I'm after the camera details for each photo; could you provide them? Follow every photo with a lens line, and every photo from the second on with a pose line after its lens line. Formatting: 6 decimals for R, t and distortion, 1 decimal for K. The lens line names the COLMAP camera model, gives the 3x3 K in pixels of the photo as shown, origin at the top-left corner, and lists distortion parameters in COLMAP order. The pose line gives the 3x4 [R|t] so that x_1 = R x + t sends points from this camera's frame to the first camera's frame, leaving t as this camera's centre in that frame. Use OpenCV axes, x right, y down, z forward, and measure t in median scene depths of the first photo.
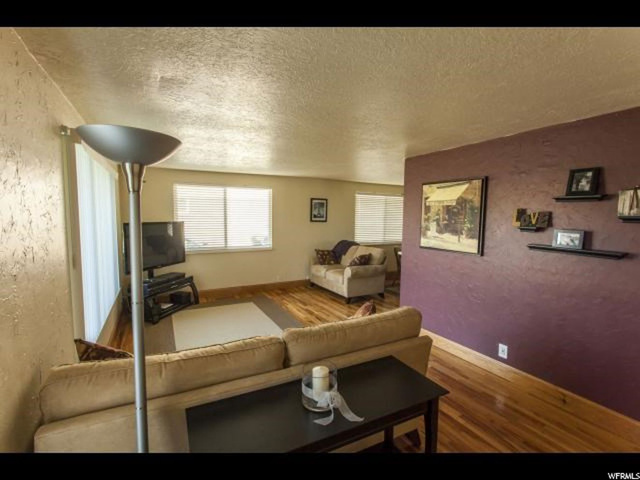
lens RADIAL K [[299.7, 0, 317.3], [0, 299.7, 240.9], [0, 0, 1]] dist [0.001368, 0.000307]
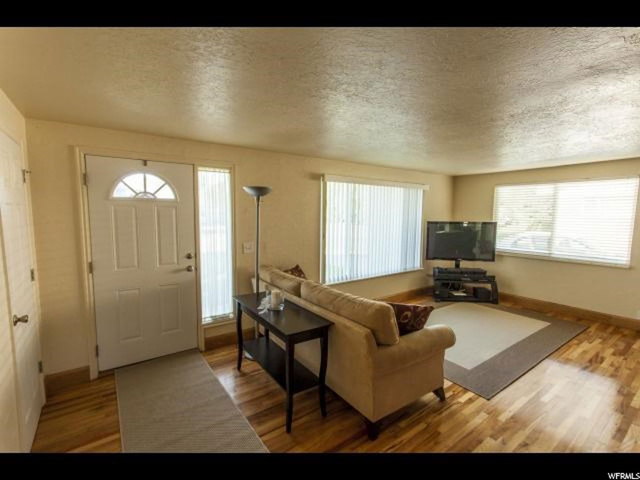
lens RADIAL K [[299.7, 0, 317.3], [0, 299.7, 240.9], [0, 0, 1]] dist [0.001368, 0.000307]
pose [[0.133434, 0.082087, -0.987652, 0.500279], [-0.096393, 0.992914, 0.069501, -0.013711], [0.986359, 0.085929, 0.140401, 0.248973]]
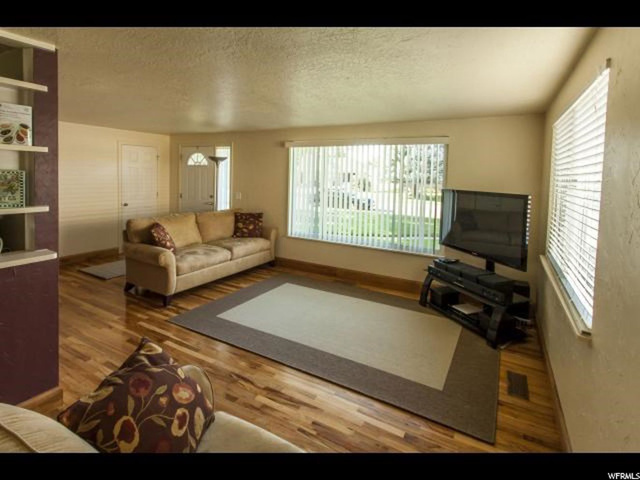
lens RADIAL K [[301.4, 0, 345.8], [0, 301.4, 238.6], [0, 0, 1]] dist [0.000397, 0.000040]
pose [[-0.821928, 0.069119, -0.565382, 0.121527], [-0.096481, 0.961372, 0.257790, -0.101010], [0.561360, 0.266434, -0.783510, 1.252451]]
